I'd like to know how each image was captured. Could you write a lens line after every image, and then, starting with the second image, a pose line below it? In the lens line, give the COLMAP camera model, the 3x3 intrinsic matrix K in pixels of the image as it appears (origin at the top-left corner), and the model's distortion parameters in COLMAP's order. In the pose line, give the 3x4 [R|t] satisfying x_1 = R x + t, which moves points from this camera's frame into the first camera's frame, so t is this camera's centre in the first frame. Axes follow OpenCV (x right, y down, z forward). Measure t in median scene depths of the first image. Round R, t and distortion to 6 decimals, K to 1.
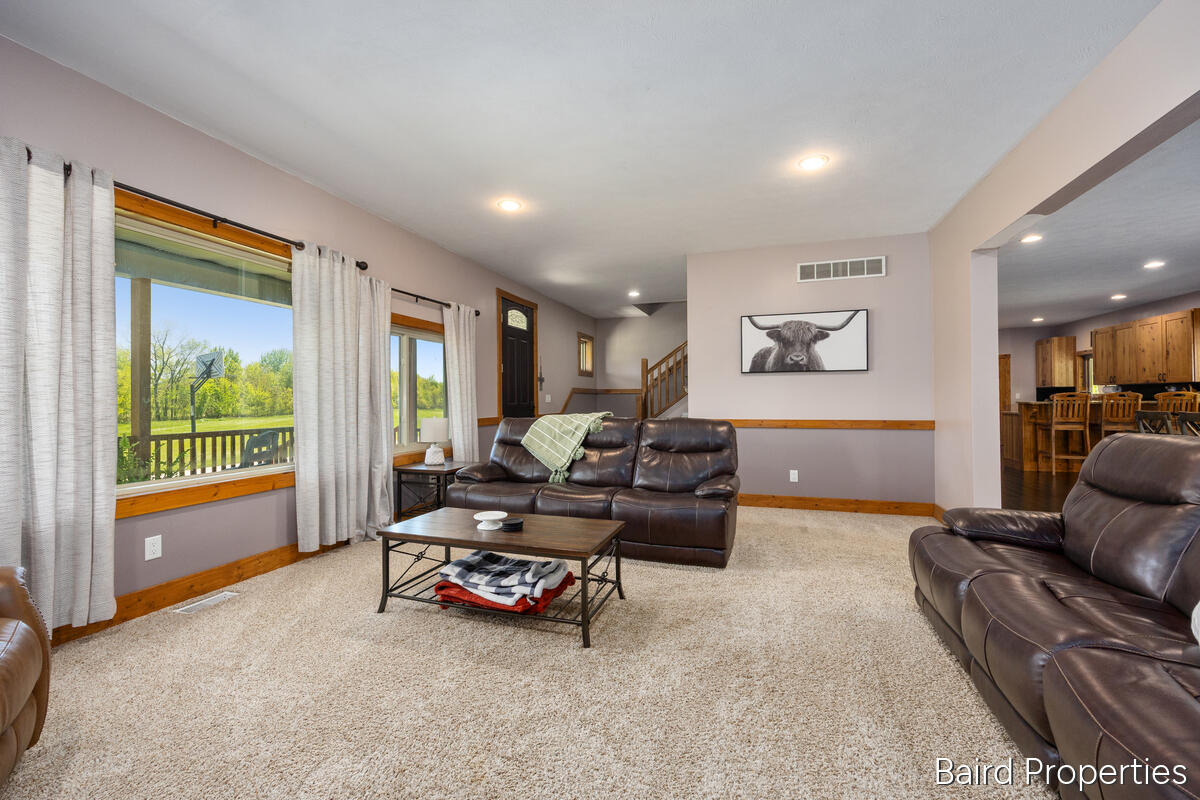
lens RADIAL K [[497.4, 0, 601.3], [0, 497.4, 395.8], [0, 0, 1]] dist [0.000885, 0.000610]
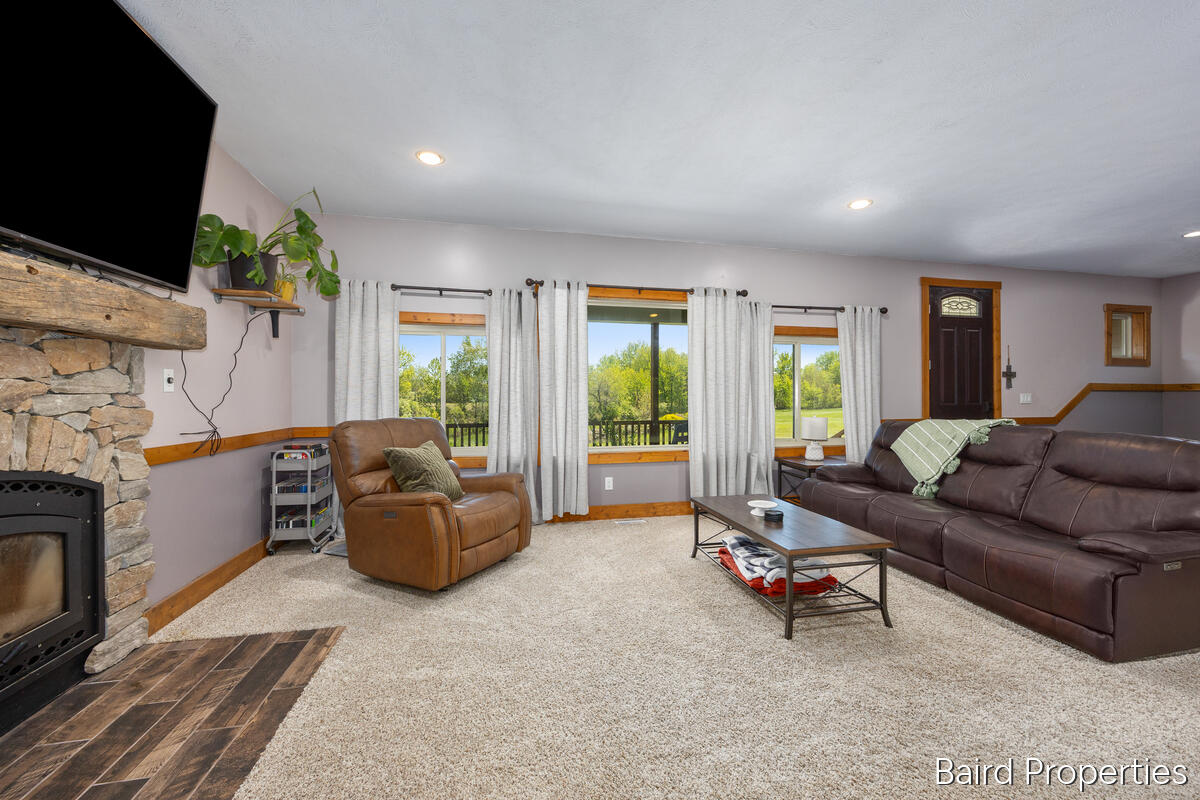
lens RADIAL K [[475.3, 0, 604.3], [0, 475.3, 397.6], [0, 0, 1]] dist [-0.001502, -0.000078]
pose [[0.508444, 0.007262, -0.861064, 0.295046], [0.005097, 0.999922, 0.011442, -0.011794], [0.861080, -0.010207, 0.508367, 0.067867]]
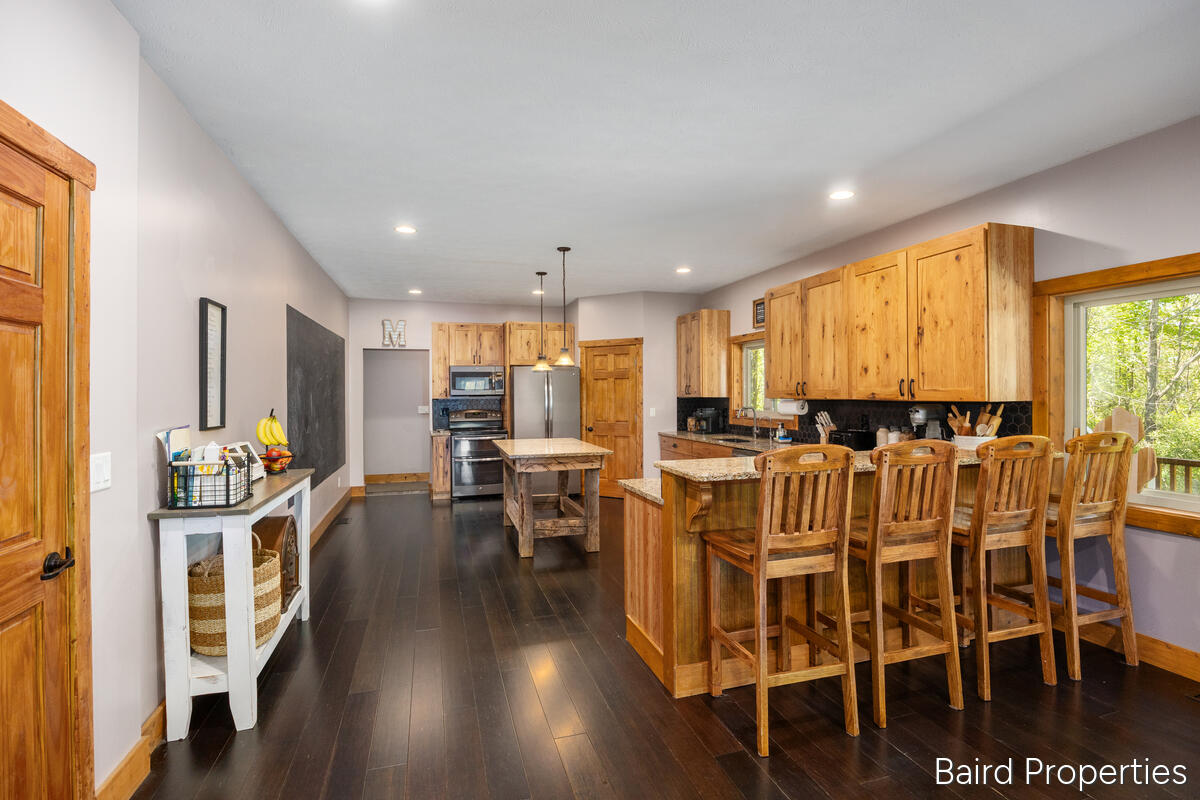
lens RADIAL K [[555.4, 0, 605.6], [0, 555.4, 394.9], [0, 0, 1]] dist [-0.013824, -0.000218]
pose [[0.814149, 0.001901, 0.580653, 1.072657], [-0.006764, 0.999958, 0.006209, -0.055959], [-0.580617, -0.008983, 0.814127, 1.302090]]
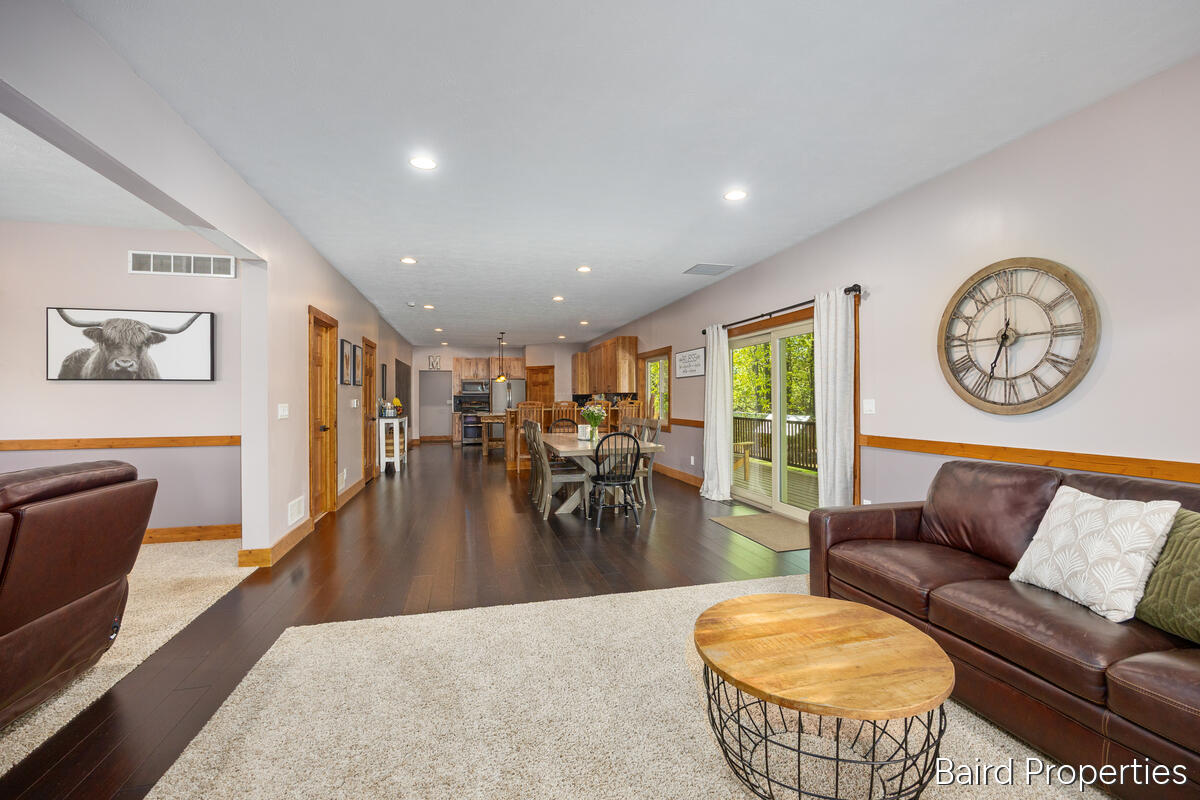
lens RADIAL K [[515.4, 0, 598.8], [0, 515.4, 395.4], [0, 0, 1]] dist [-0.016782, -0.000220]
pose [[0.845899, 0.006562, 0.533302, 0.696061], [-0.006334, 0.999977, -0.002256, -0.029346], [-0.533305, -0.001469, 0.845922, -0.163159]]
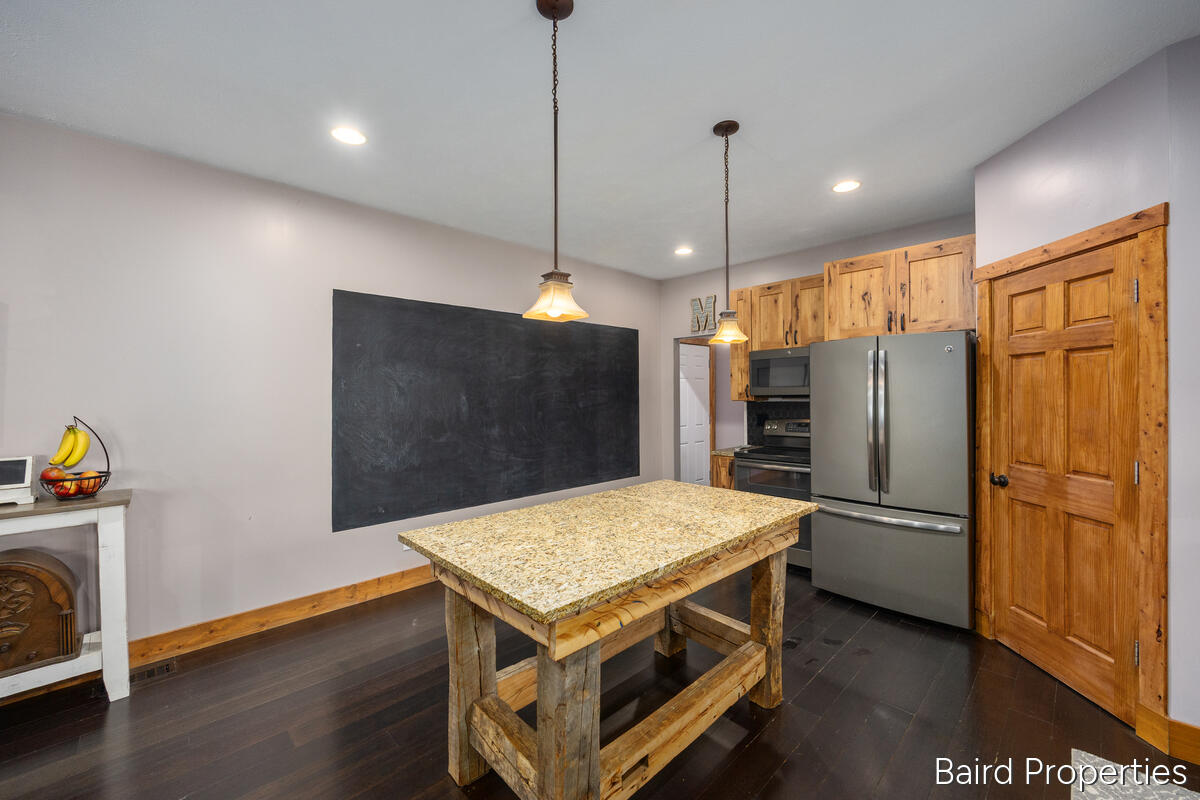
lens RADIAL K [[475.3, 0, 604.9], [0, 475.3, 395.4], [0, 0, 1]] dist [-0.001502, -0.000078]
pose [[0.888853, 0.000569, -0.458192, 1.856002], [0.006120, 0.999895, 0.013115, -0.056216], [0.458152, -0.014461, 0.888756, 1.969048]]
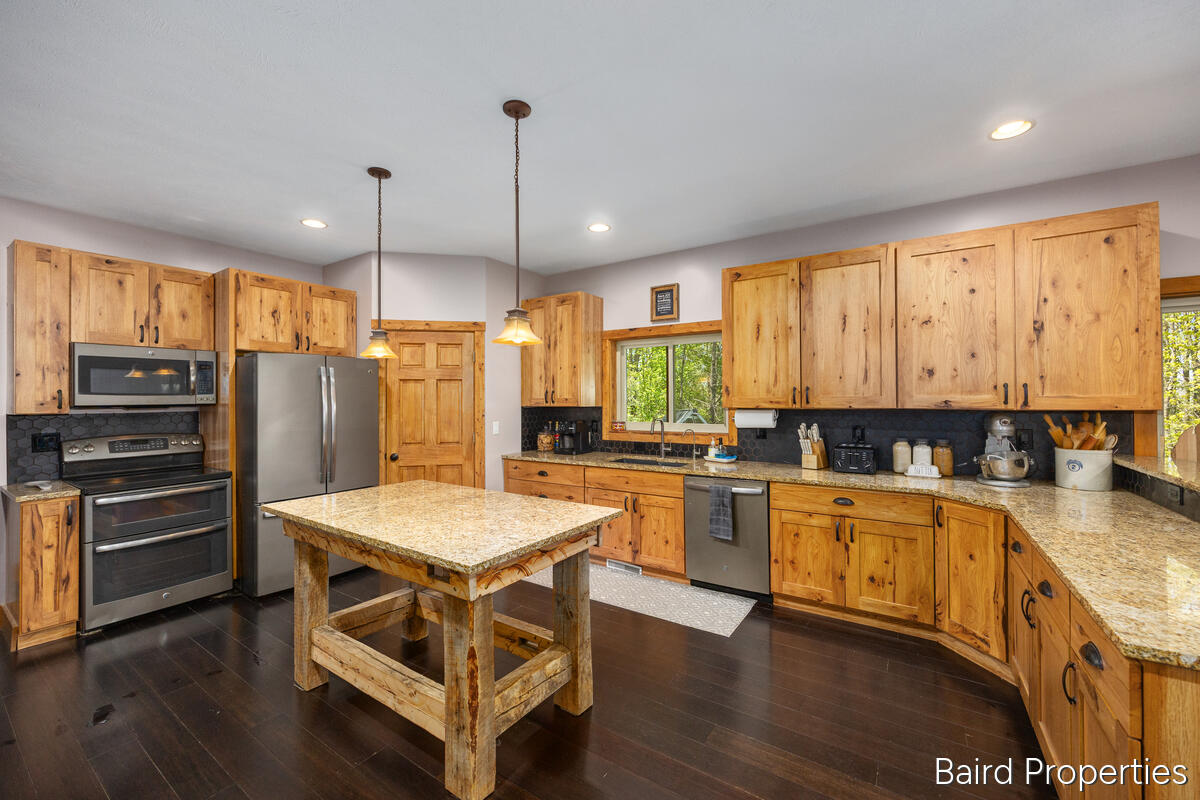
lens RADIAL K [[475.3, 0, 603.8], [0, 475.3, 393.4], [0, 0, 1]] dist [-0.001502, -0.000078]
pose [[0.268100, 0.019172, 0.963200, 1.226768], [-0.006738, 0.999815, -0.018025, -0.051772], [-0.963368, -0.001657, 0.268179, 2.060950]]
